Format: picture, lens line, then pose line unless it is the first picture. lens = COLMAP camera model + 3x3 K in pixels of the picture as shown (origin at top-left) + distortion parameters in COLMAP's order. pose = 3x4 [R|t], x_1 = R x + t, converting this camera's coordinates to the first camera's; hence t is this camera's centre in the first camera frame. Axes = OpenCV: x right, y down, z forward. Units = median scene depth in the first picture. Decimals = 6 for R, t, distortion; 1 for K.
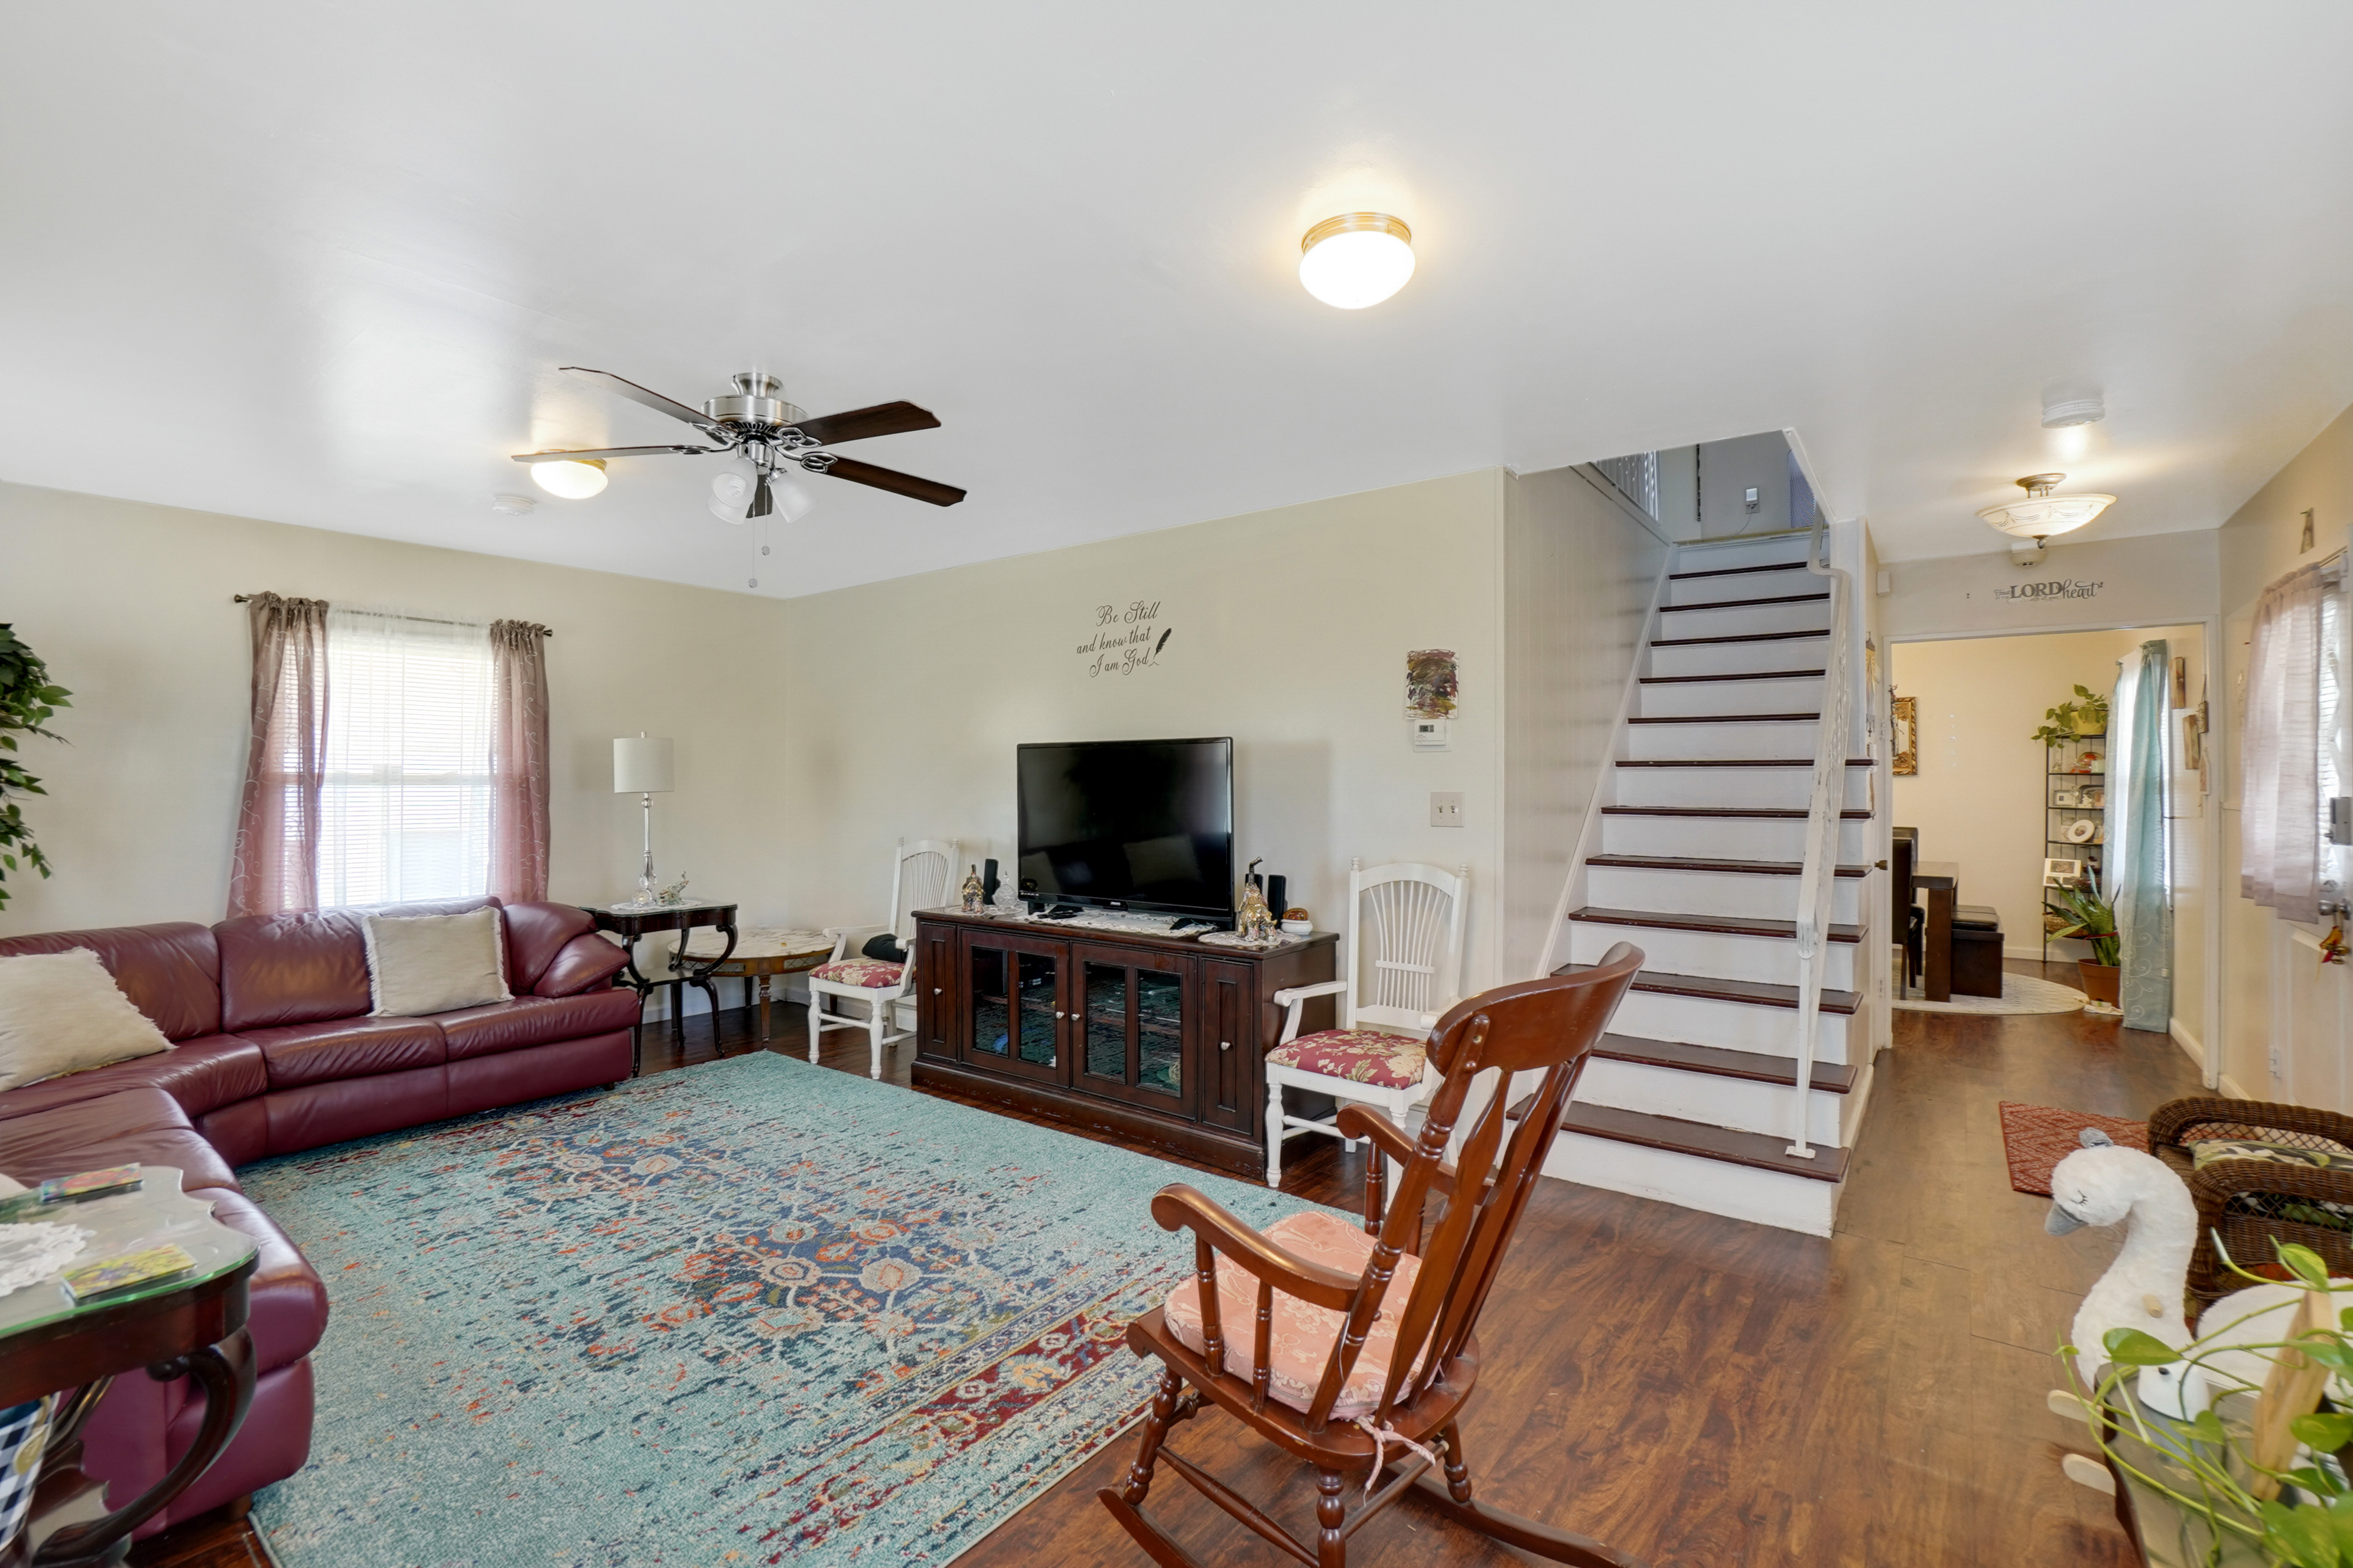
lens RADIAL K [[1040.5, 0, 1167.6], [0, 1040.5, 776.7], [0, 0, 1]] dist [-0.023963, 0.003722]
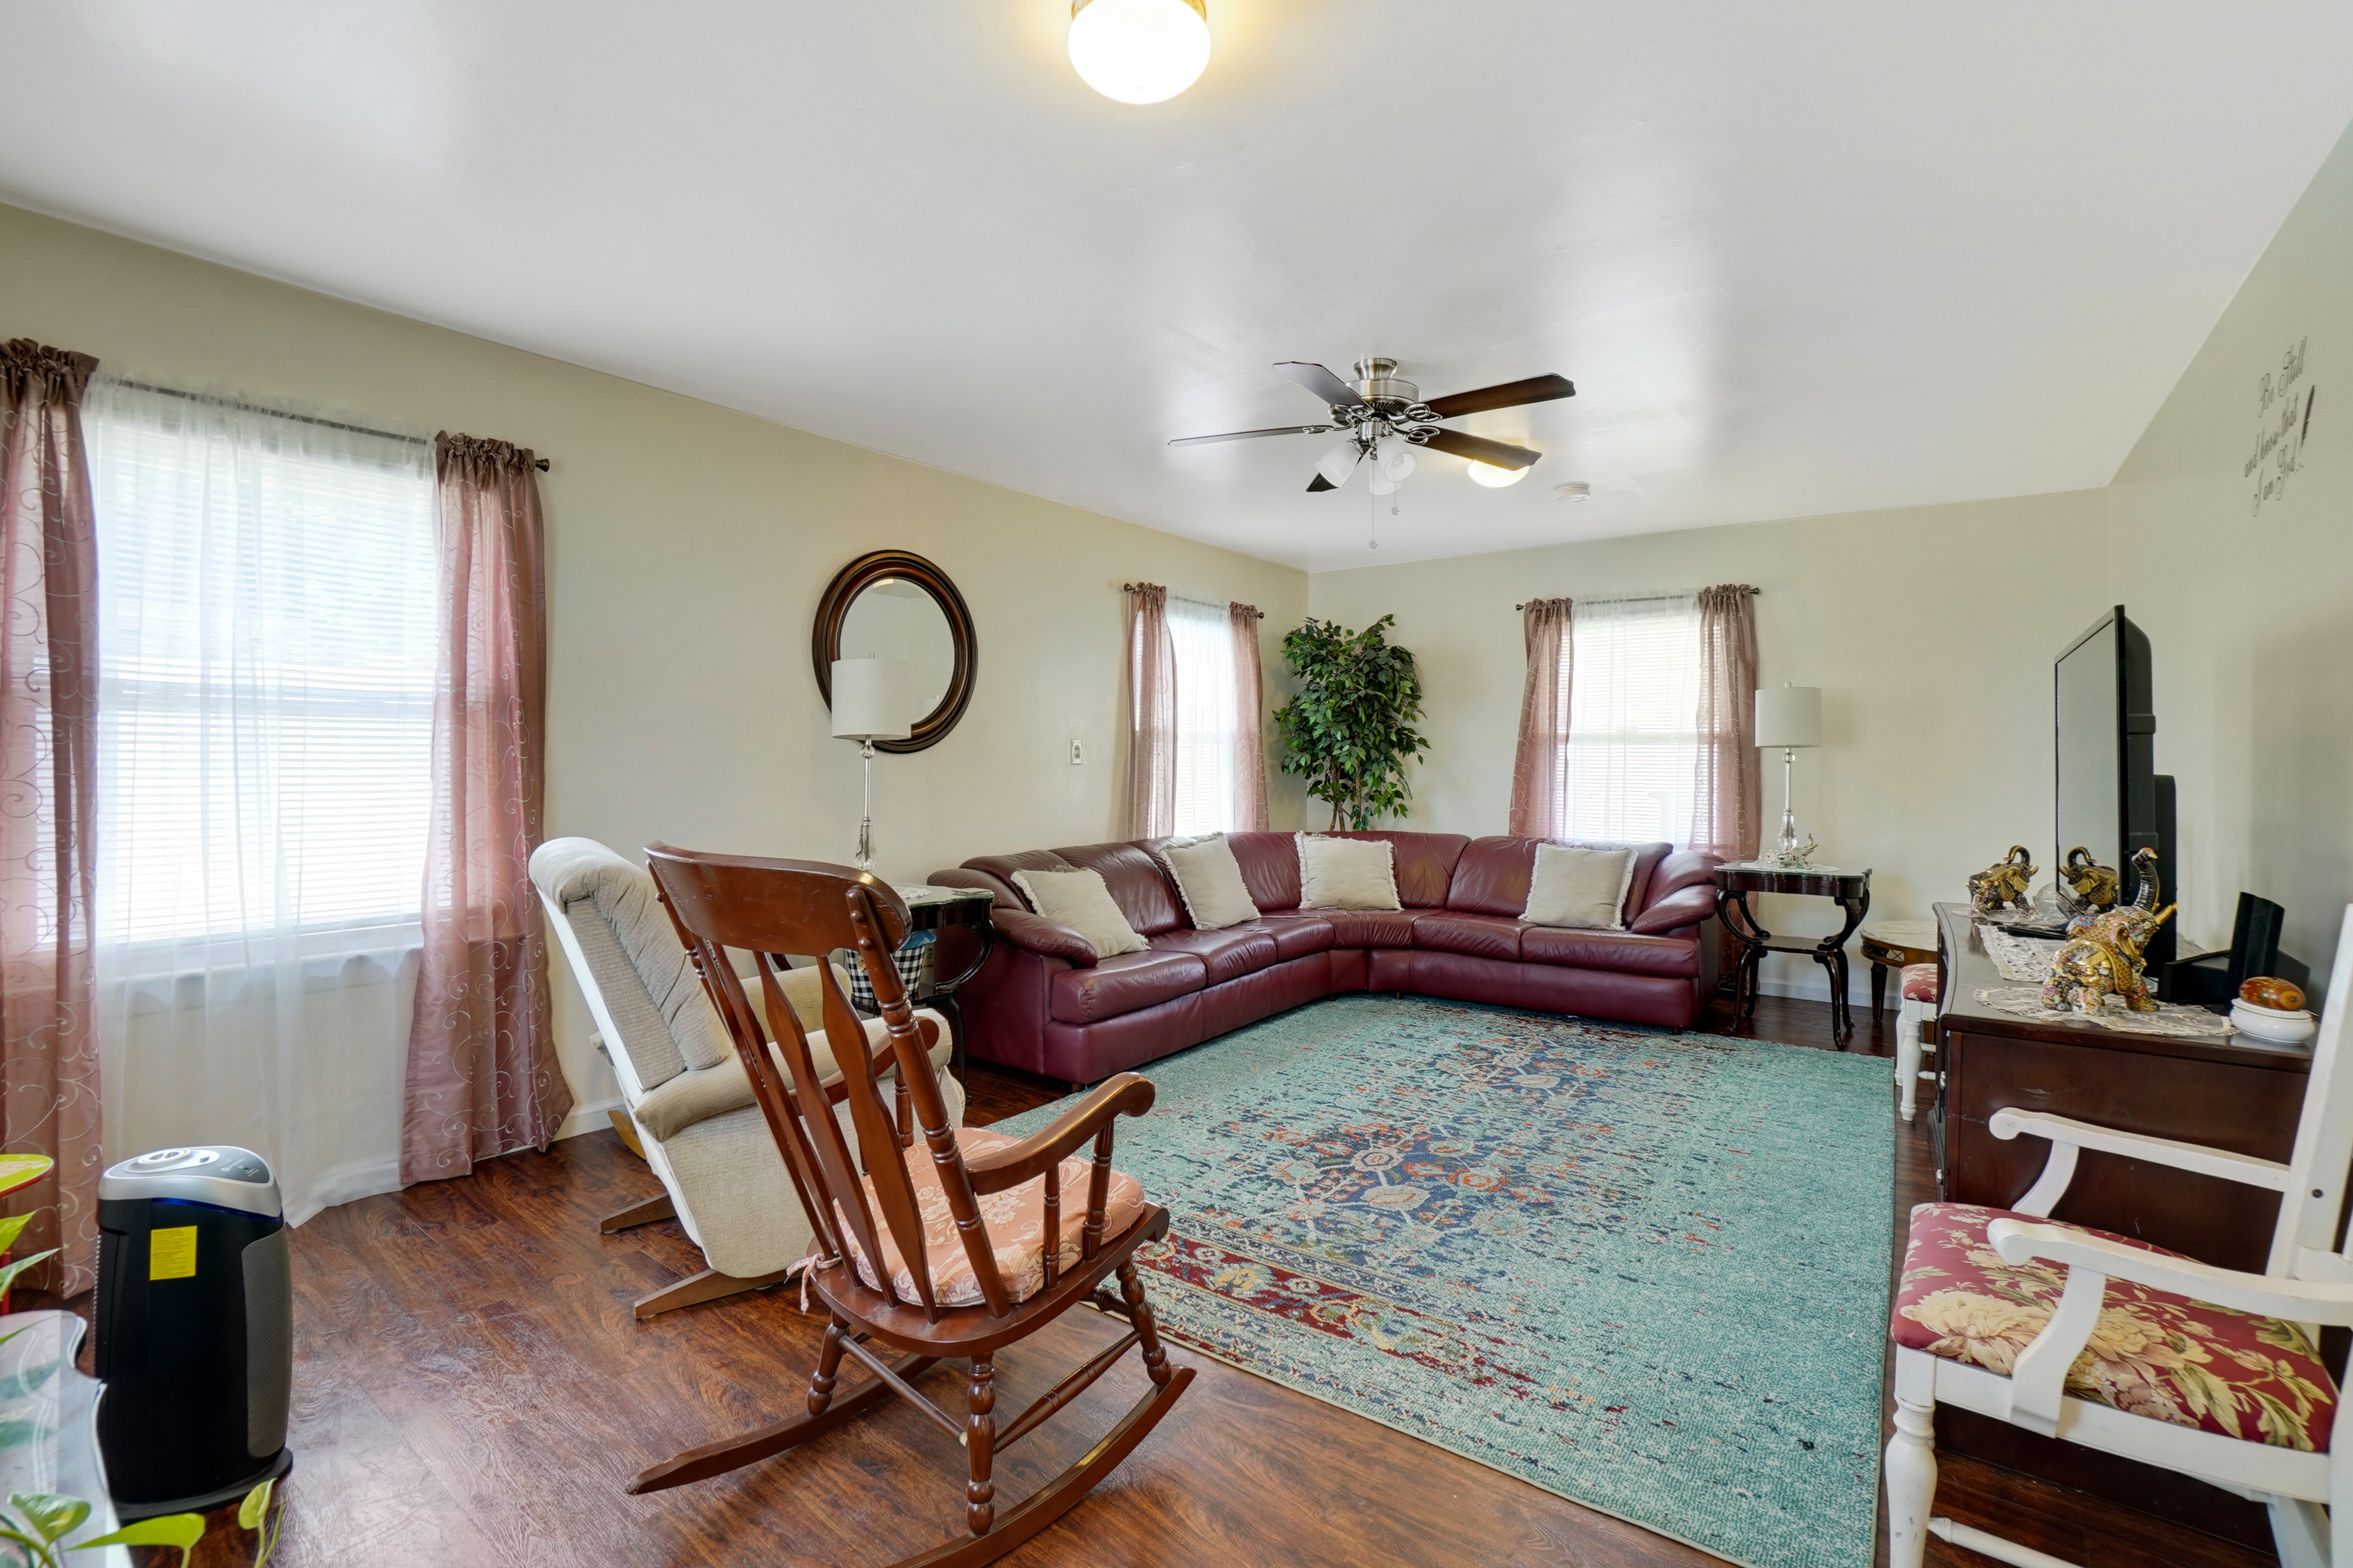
lens RADIAL K [[1040.5, 0, 1174.1], [0, 1040.5, 782.2], [0, 0, 1]] dist [-0.023963, 0.003722]
pose [[0.044905, 0.019819, -0.998795, 0.659116], [0.003344, 0.999795, 0.019990, 0.043971], [0.998986, -0.004238, 0.044830, 0.656794]]
